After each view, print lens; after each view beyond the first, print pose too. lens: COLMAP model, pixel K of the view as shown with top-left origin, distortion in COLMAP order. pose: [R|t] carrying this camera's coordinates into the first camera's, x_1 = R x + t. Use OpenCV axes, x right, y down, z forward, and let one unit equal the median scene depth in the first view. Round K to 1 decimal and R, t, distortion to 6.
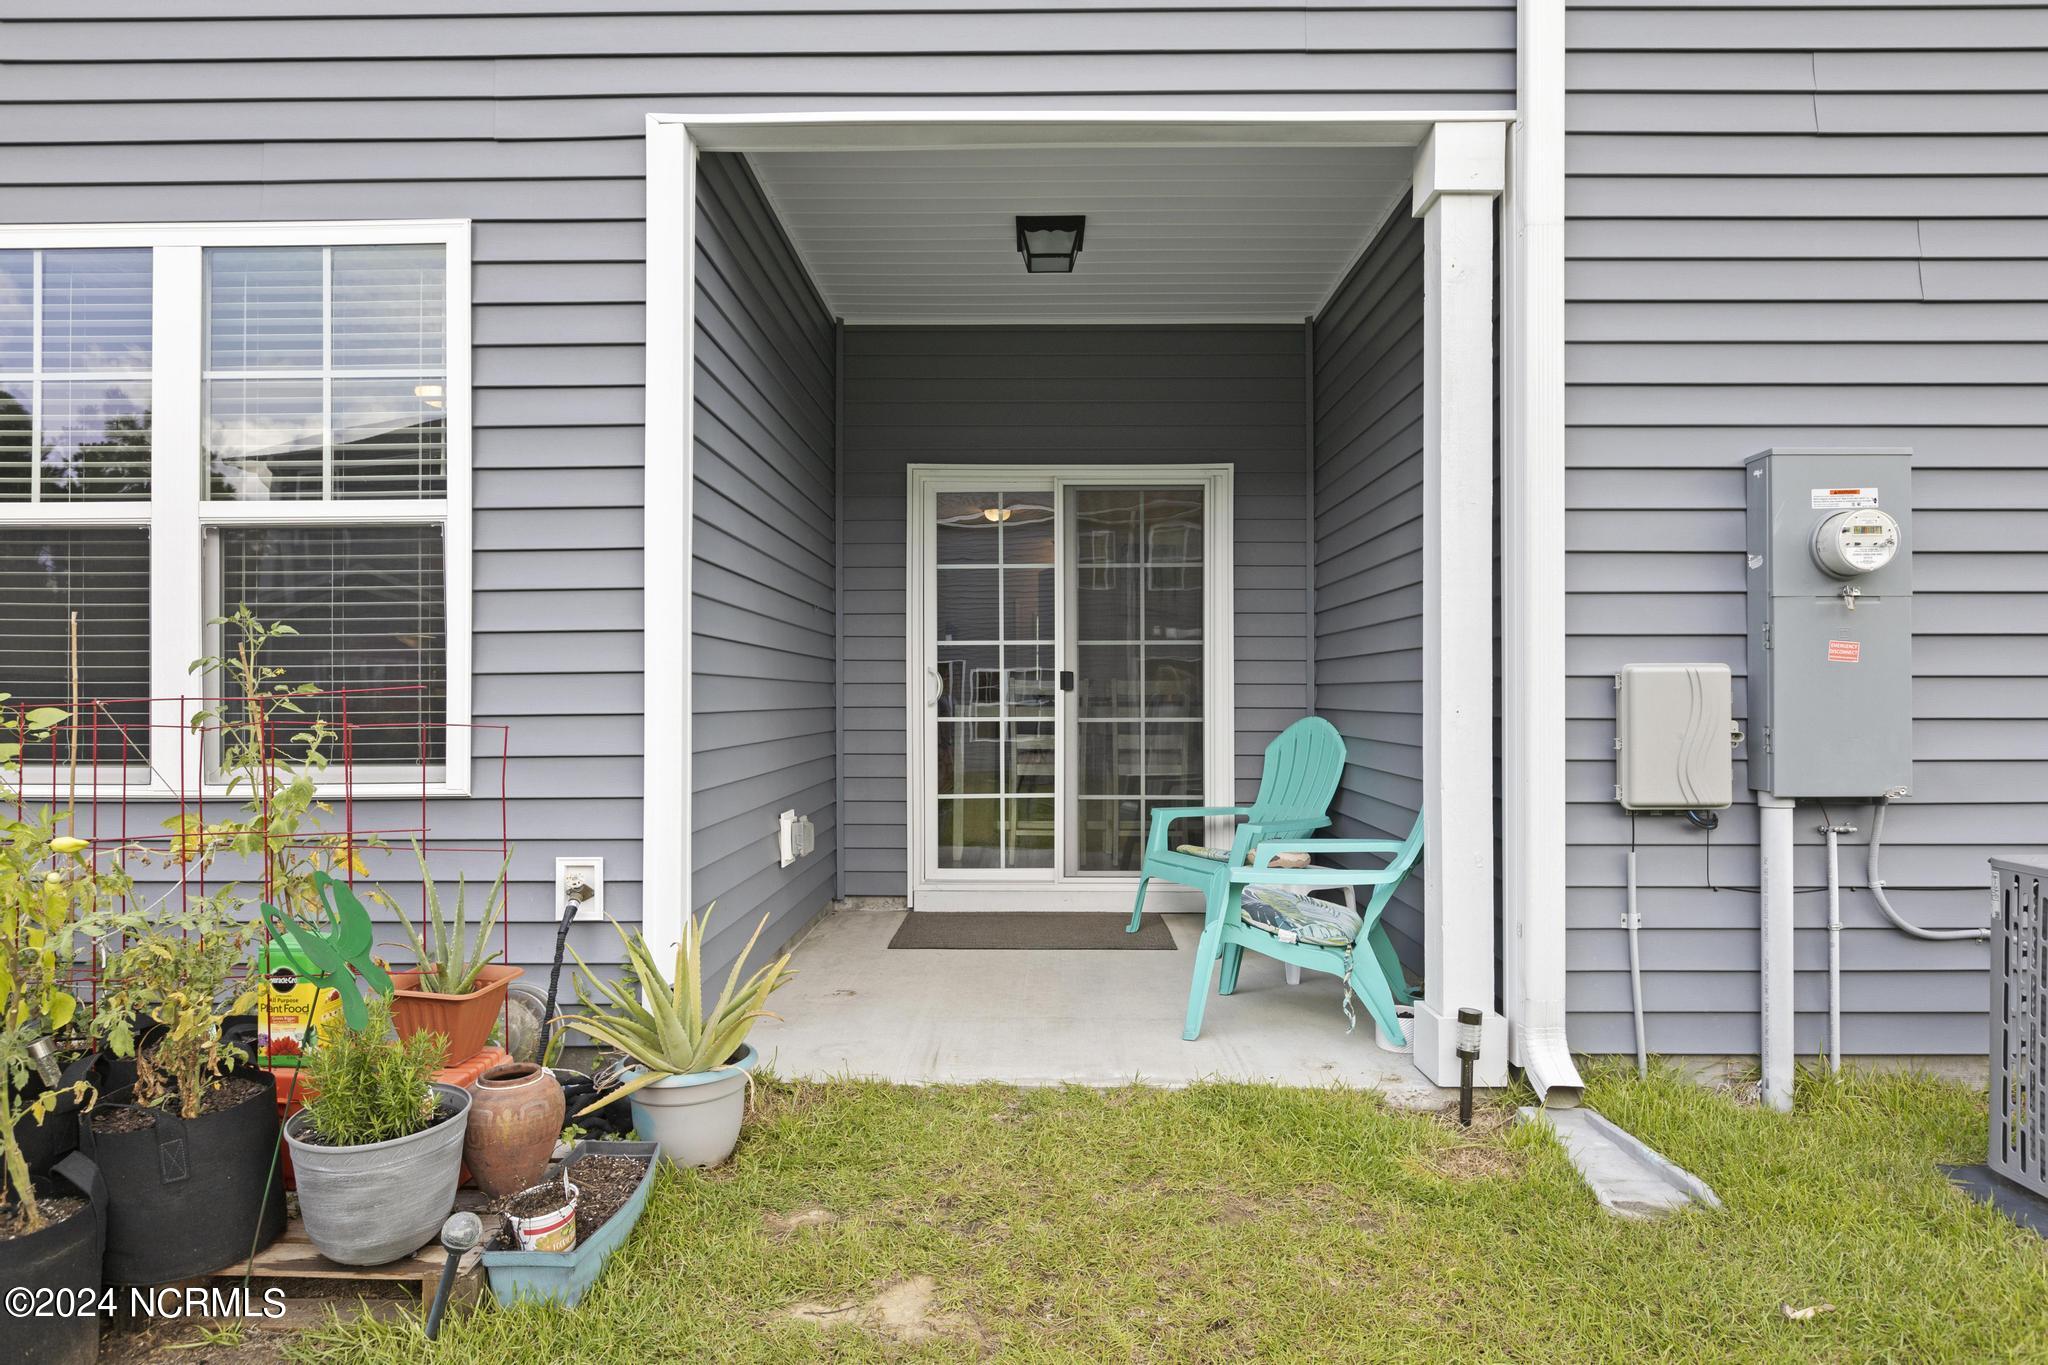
lens RADIAL K [[1231.3, 0, 1023.4], [0, 1231.3, 689.6], [0, 0, 1]] dist [-0.001682, -0.000074]
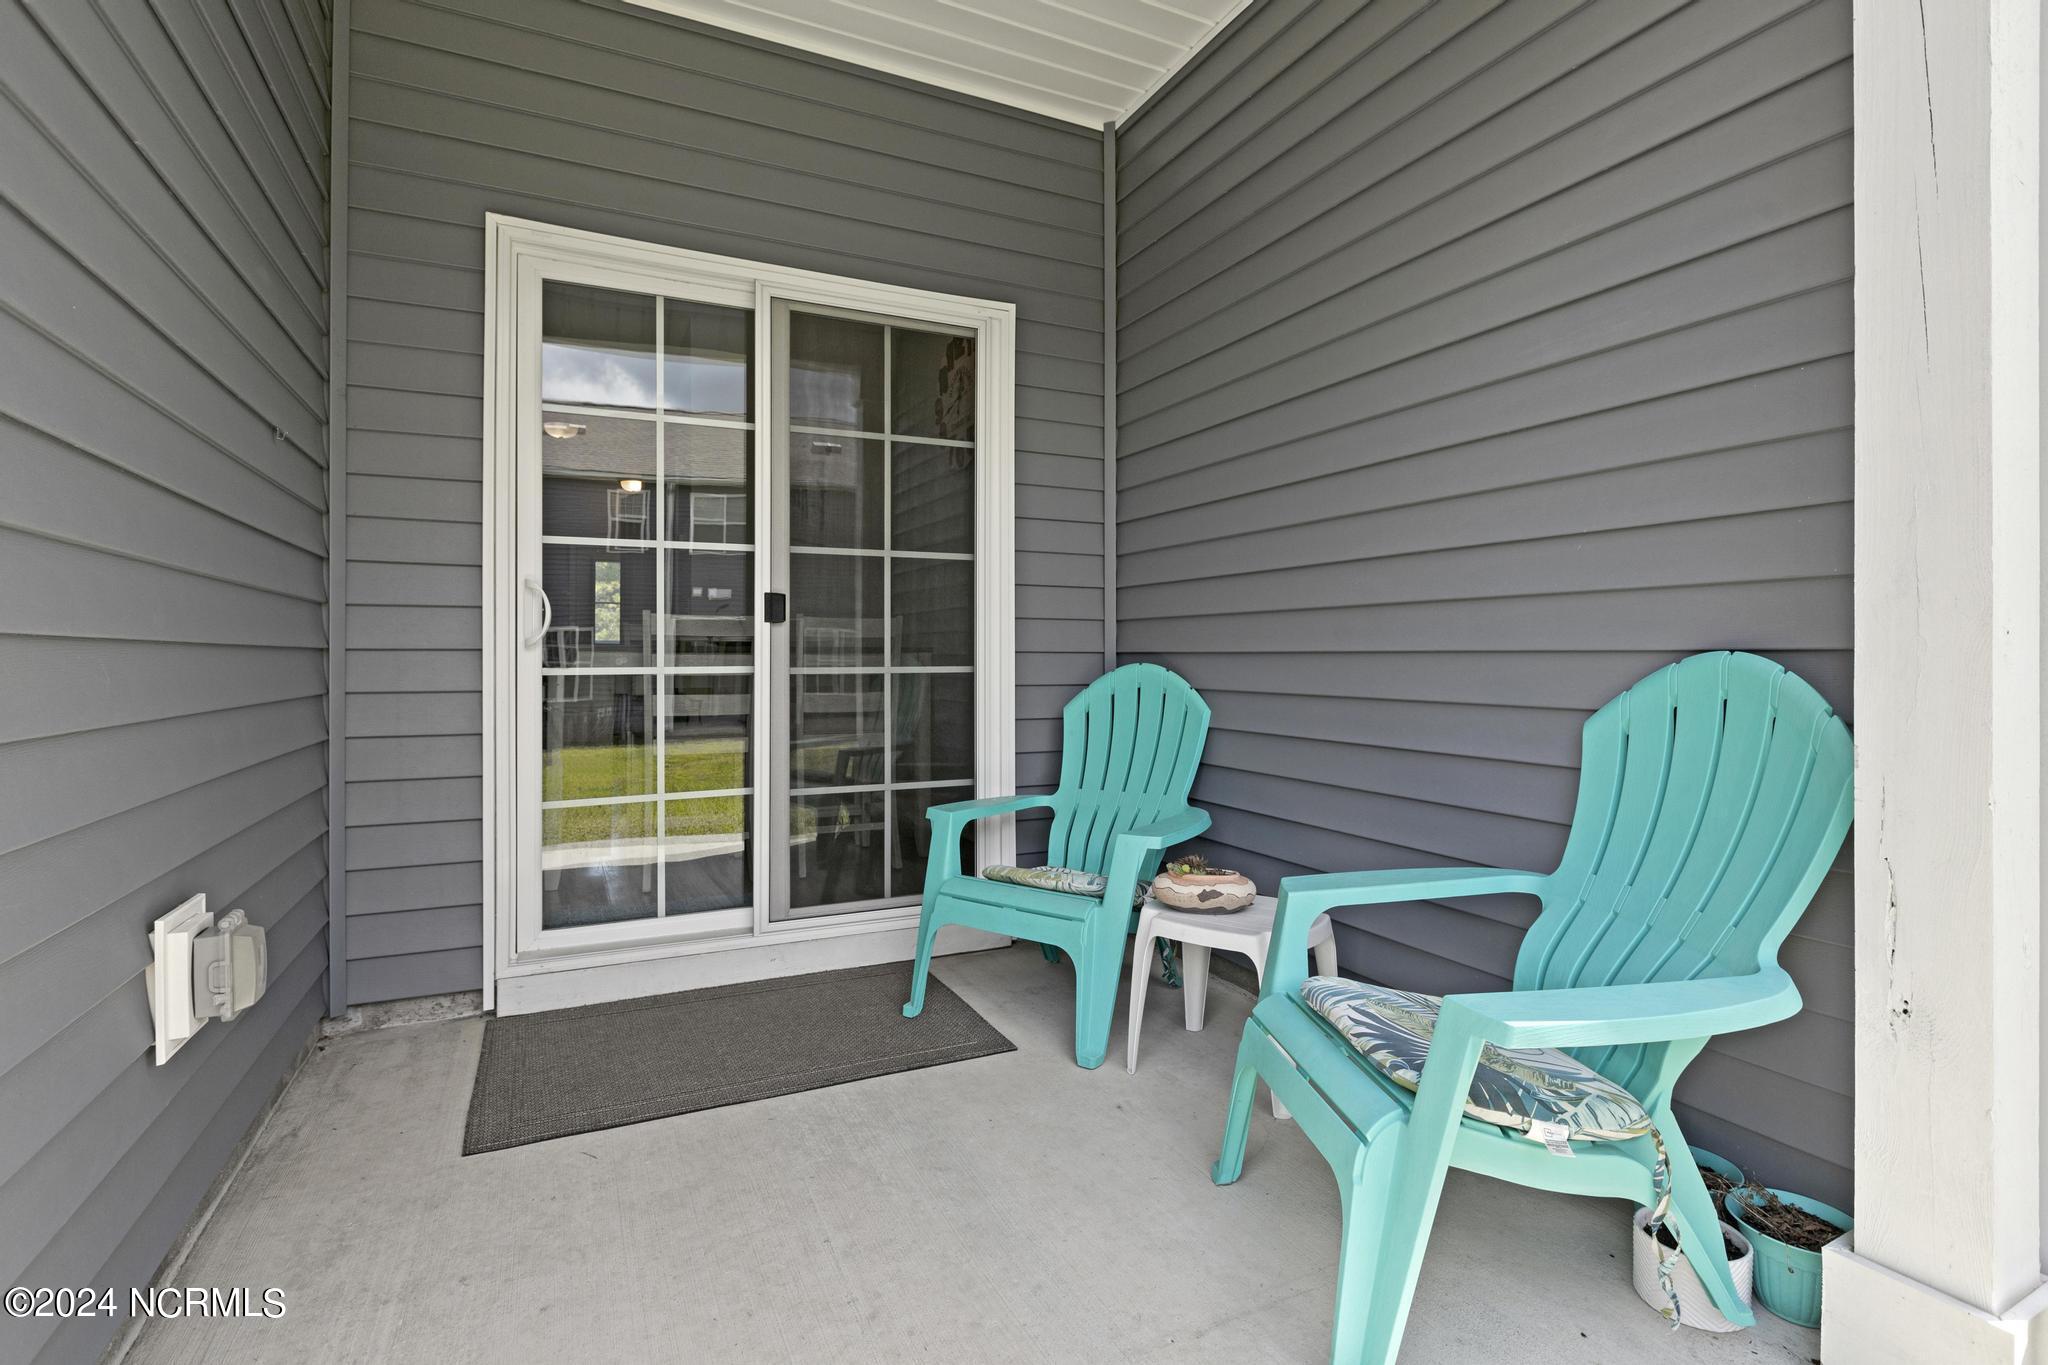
lens RADIAL K [[997.1, 0, 1027.5], [0, 997.1, 649.2], [0, 0, 1]] dist [0.003426, -0.000646]
pose [[0.894049, 0.005272, 0.447938, -0.077497], [-0.002700, 0.999976, -0.006380, 0.016678], [-0.447961, 0.004495, 0.894042, 0.488451]]
